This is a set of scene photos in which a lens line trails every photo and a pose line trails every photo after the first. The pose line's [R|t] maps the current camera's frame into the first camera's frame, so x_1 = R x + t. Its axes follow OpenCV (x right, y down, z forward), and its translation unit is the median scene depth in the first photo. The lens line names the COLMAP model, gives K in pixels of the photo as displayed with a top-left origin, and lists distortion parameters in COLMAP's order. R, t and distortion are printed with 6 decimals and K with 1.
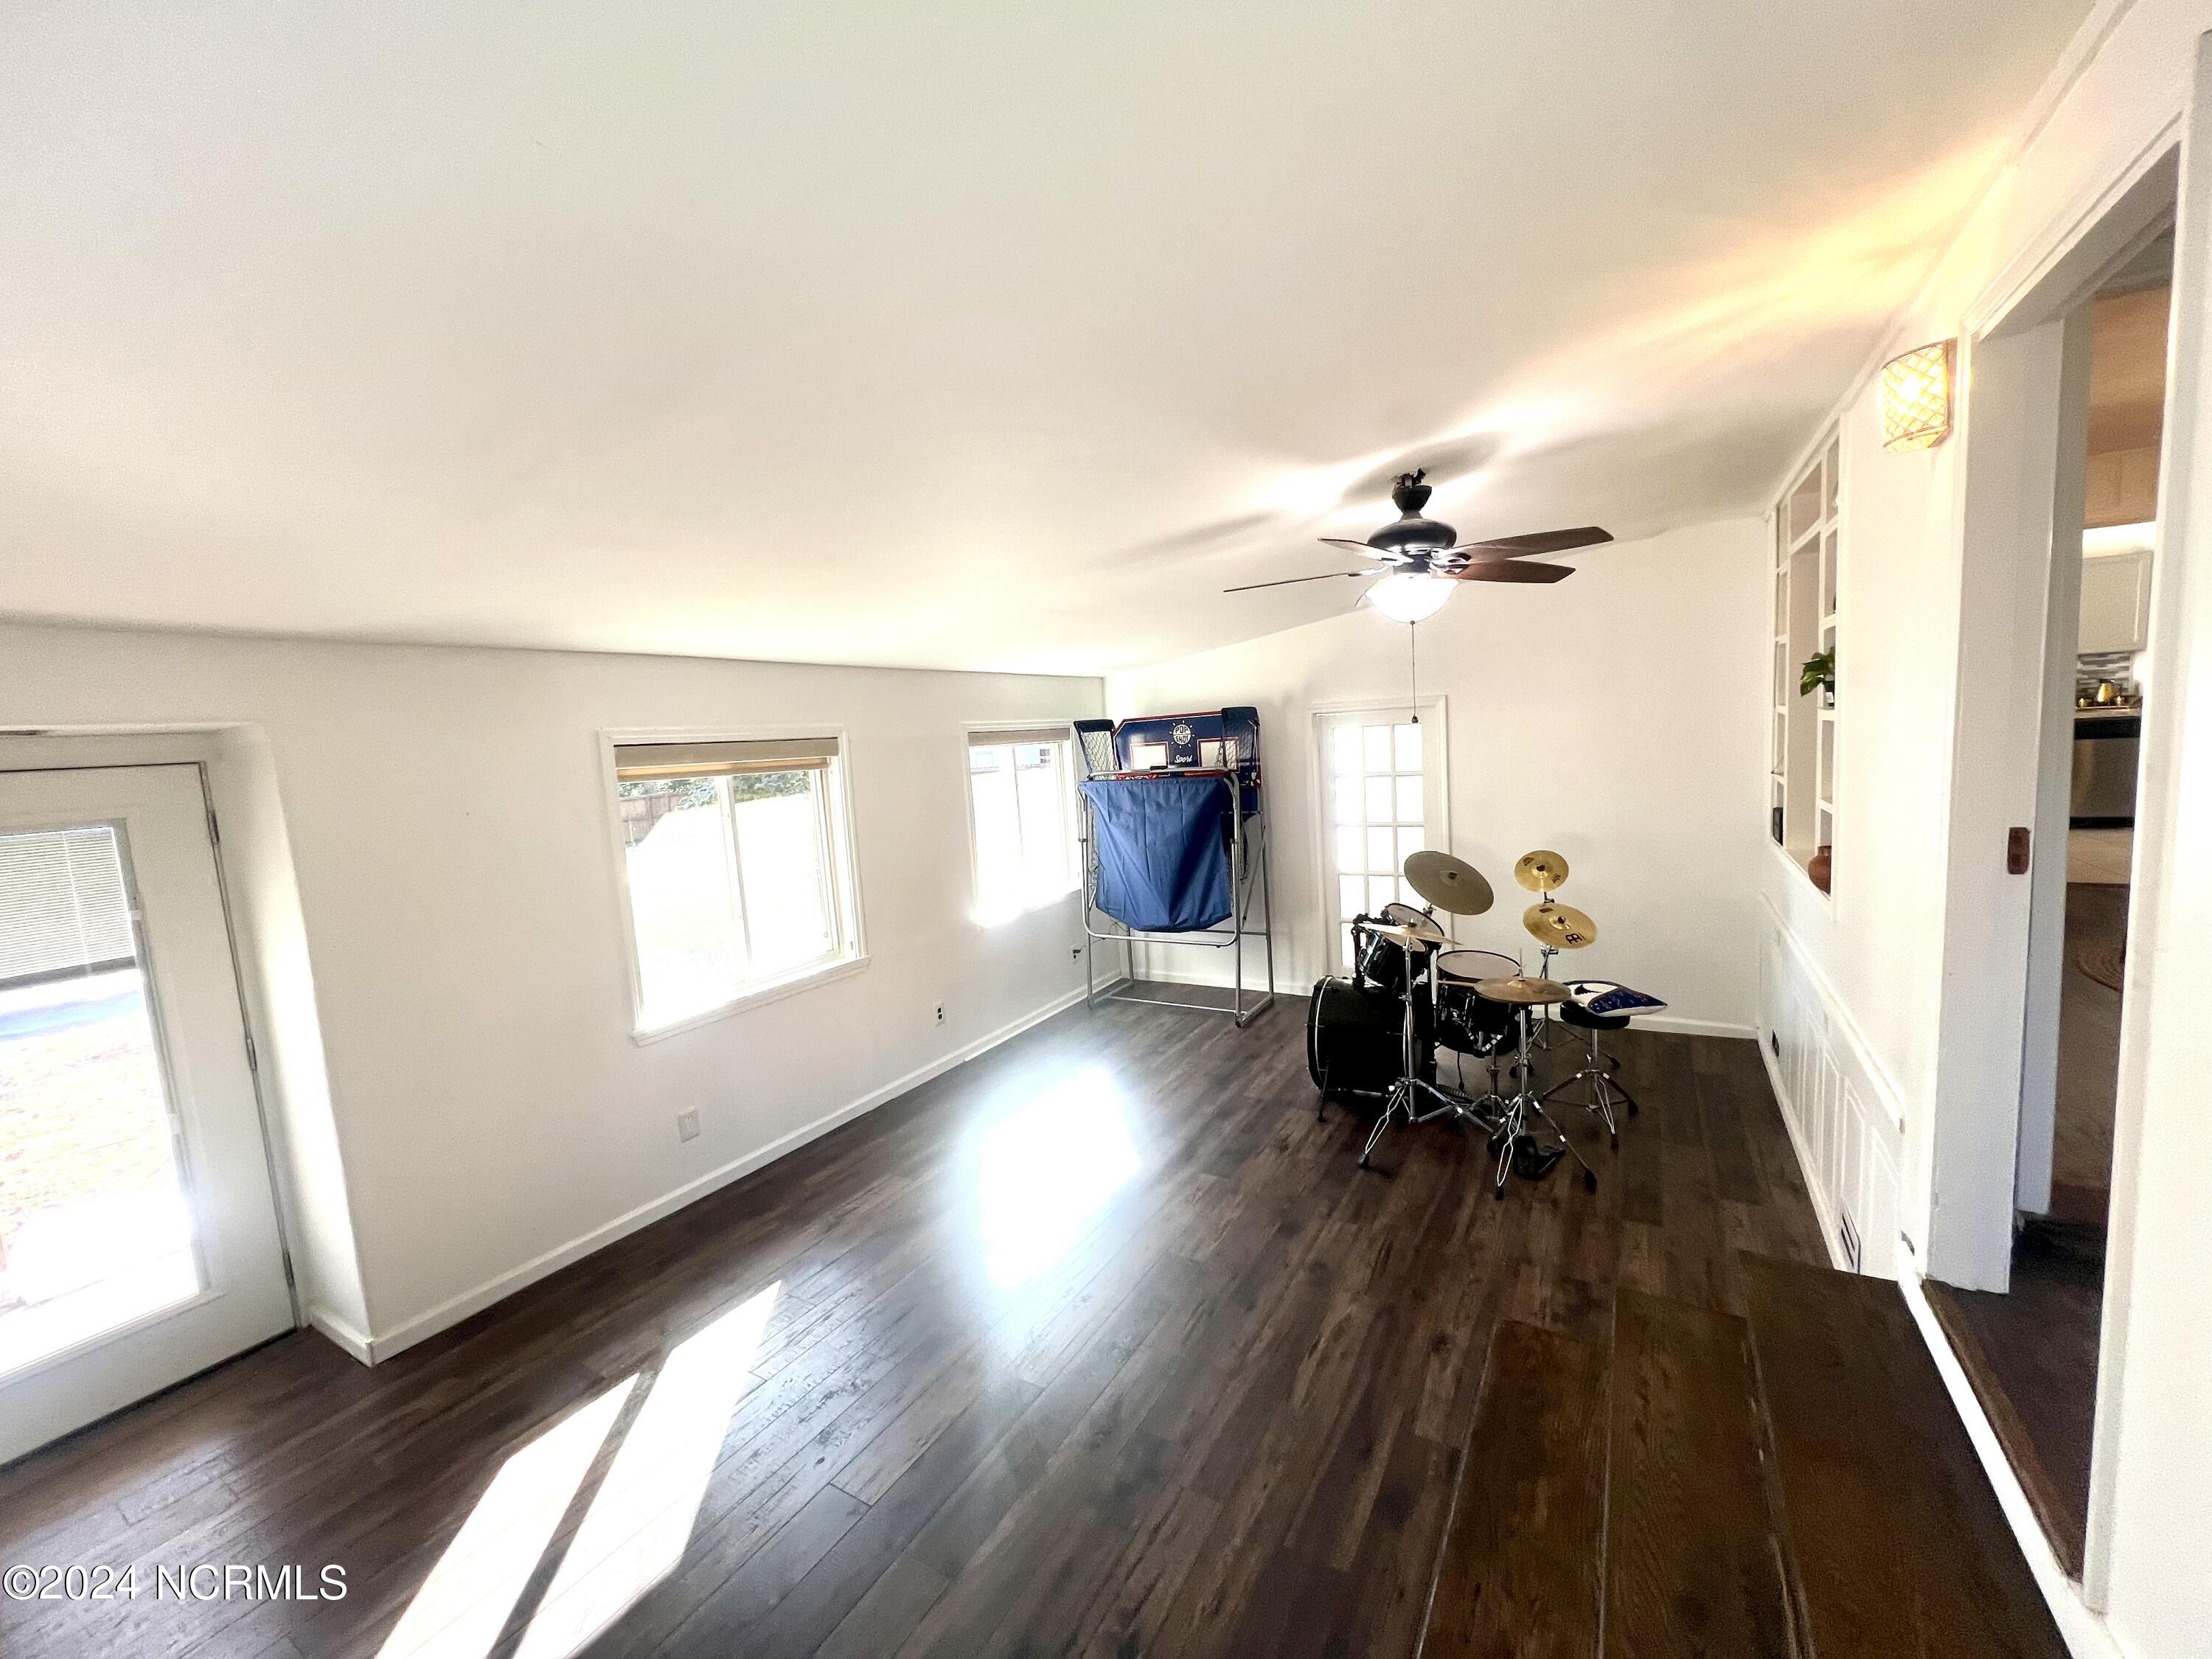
lens RADIAL K [[882.4, 0, 1101.2], [0, 882.4, 824.8], [0, 0, 1]] dist [-0.000998, 0.000050]
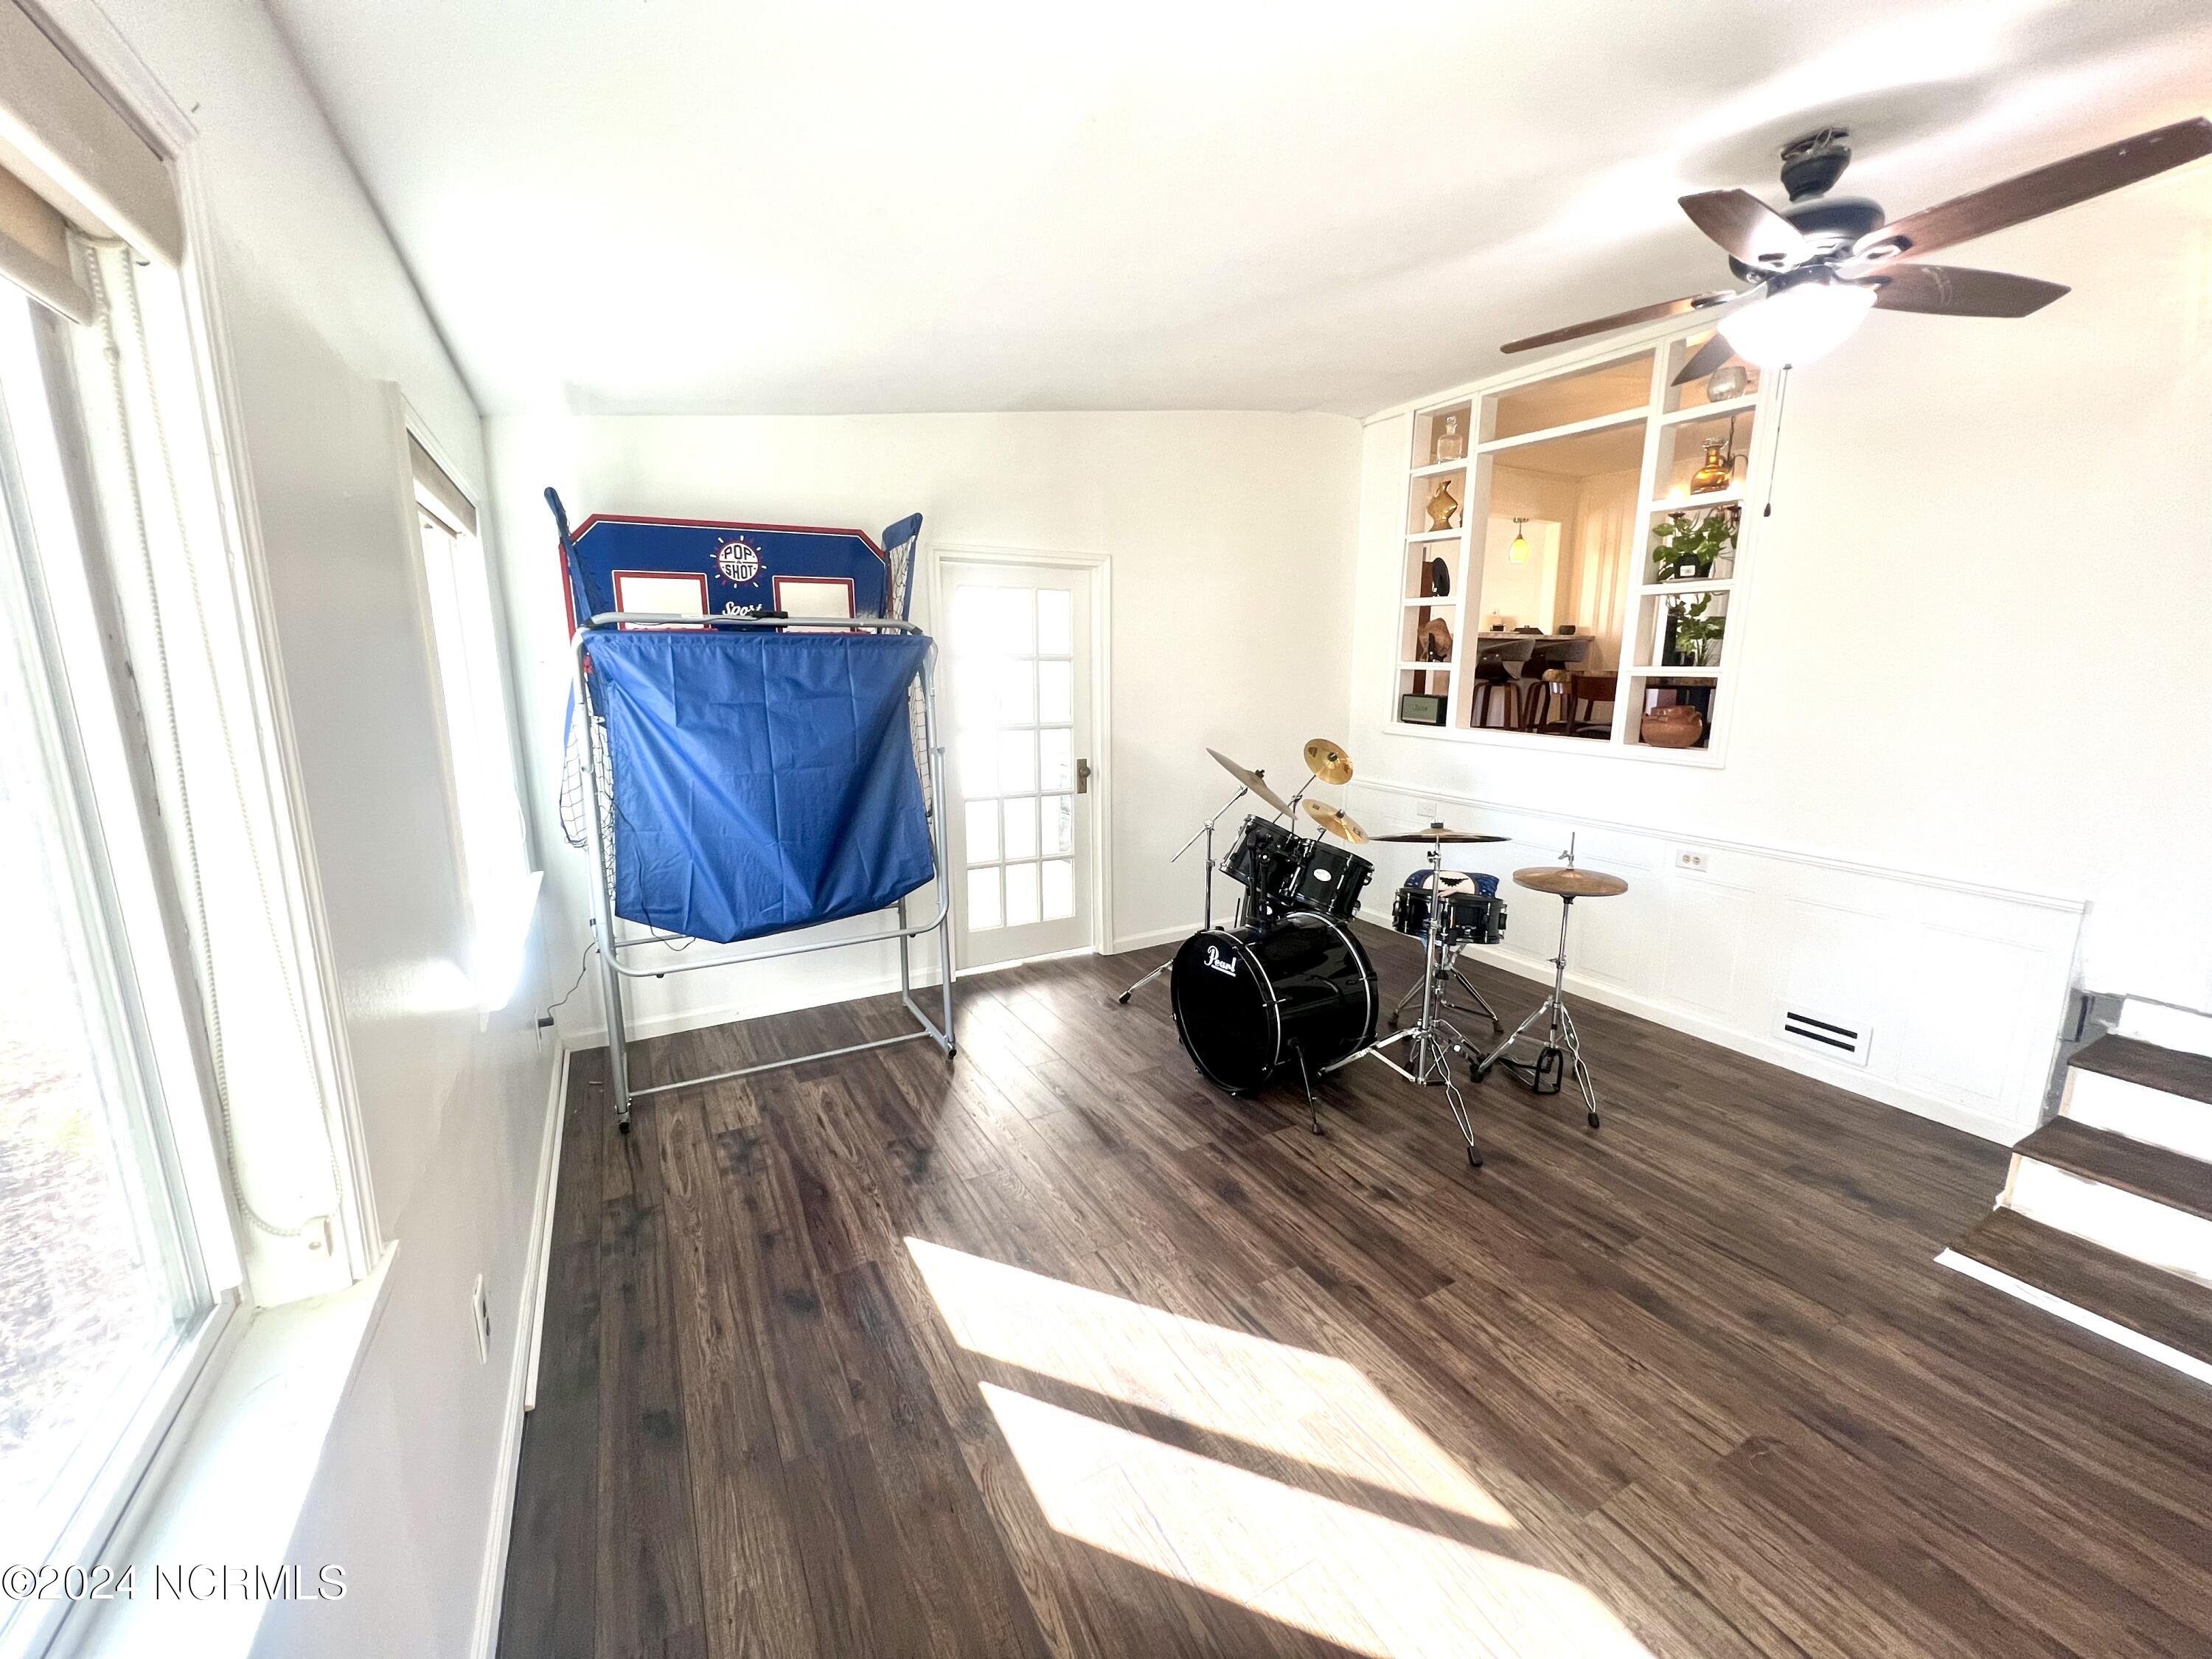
lens RADIAL K [[882.4, 0, 1101.2], [0, 882.4, 824.8], [0, 0, 1]] dist [-0.000998, 0.000050]
pose [[0.505245, -0.097362, 0.857466, -0.287044], [0.056872, 0.995212, 0.079492, 0.026463], [-0.861100, 0.008603, 0.508363, 0.584560]]
